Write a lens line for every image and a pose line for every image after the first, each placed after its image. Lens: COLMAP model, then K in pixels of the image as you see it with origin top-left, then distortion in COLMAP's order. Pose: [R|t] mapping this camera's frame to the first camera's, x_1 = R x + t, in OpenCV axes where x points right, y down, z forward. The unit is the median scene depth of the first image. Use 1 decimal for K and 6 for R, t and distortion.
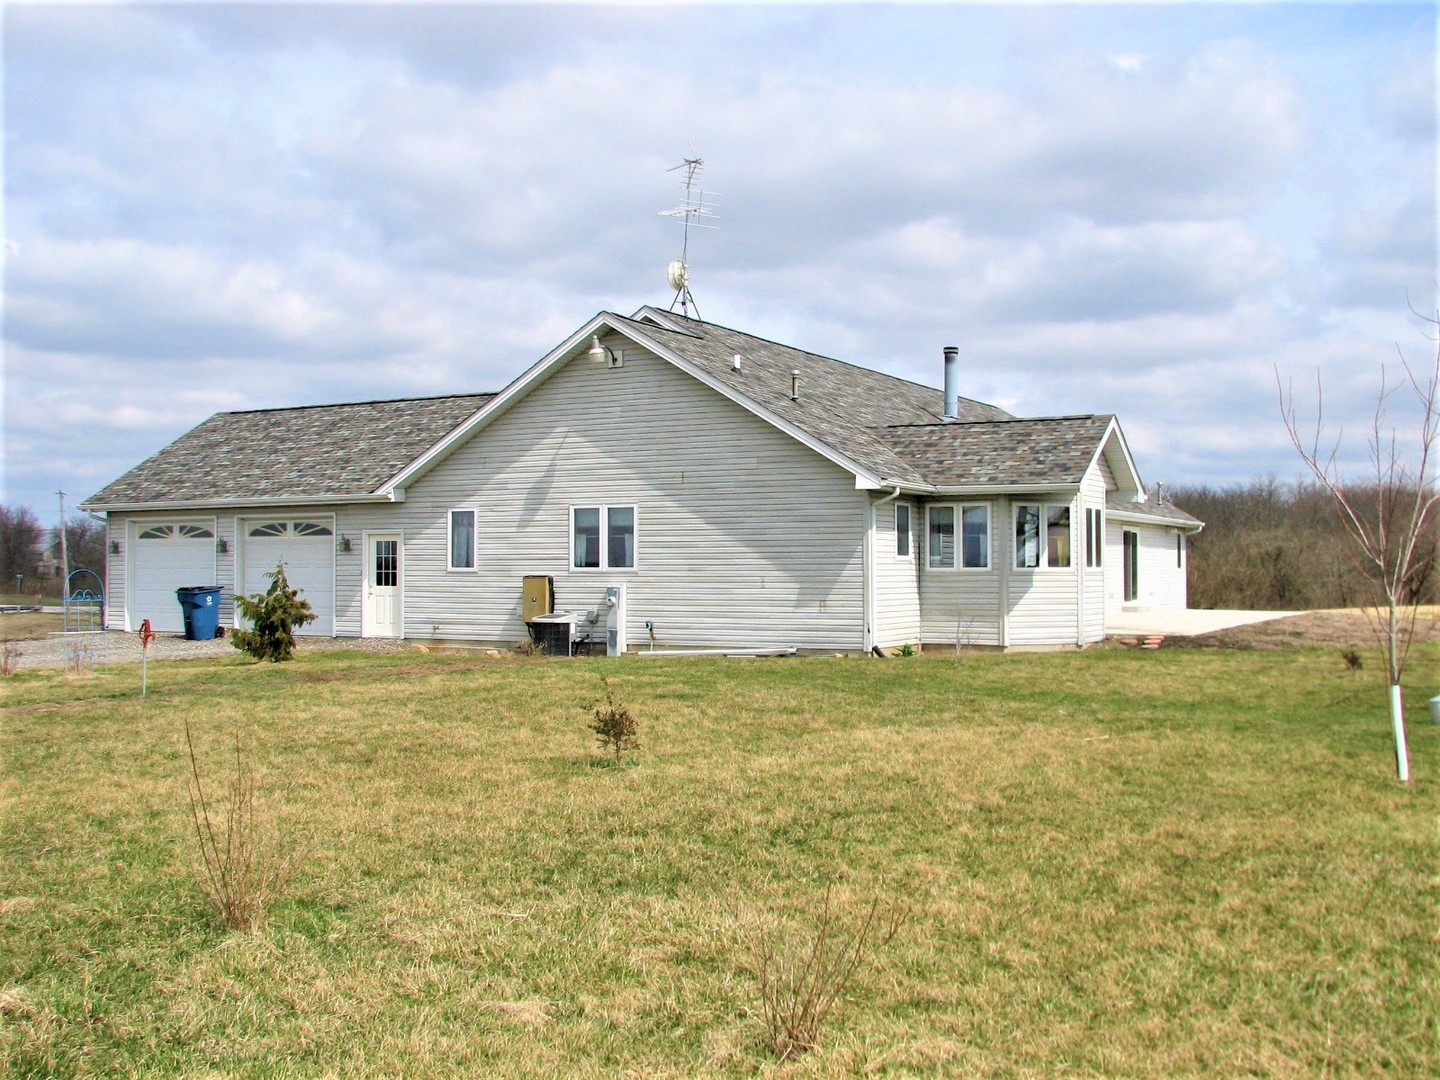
lens RADIAL K [[1467.6, 0, 715.1], [0, 1467.6, 535.2], [0, 0, 1]] dist [-0.029147, 0.000000]
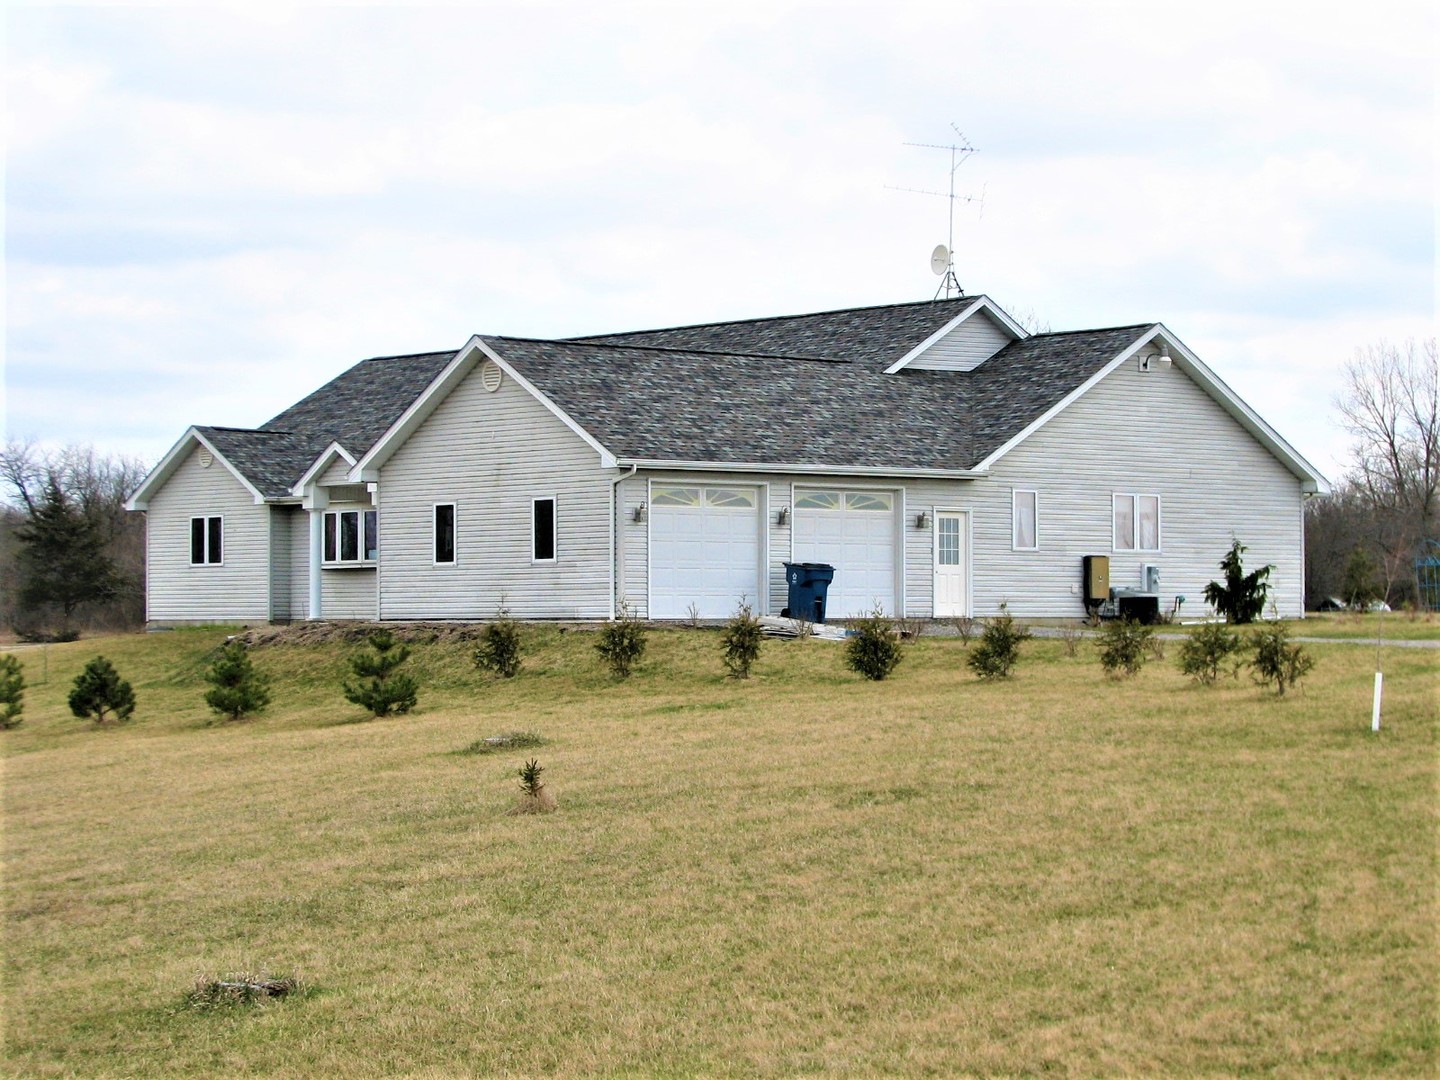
lens RADIAL K [[3453.7, 0, 720.3], [0, 3453.7, 539.7], [0, 0, 1]] dist [0.110908, 0.000000]
pose [[0.423972, 0.022421, 0.905398, -2.501291], [-0.025490, 0.999593, -0.012817, 0.054428], [-0.905317, -0.017644, 0.424371, 0.175330]]
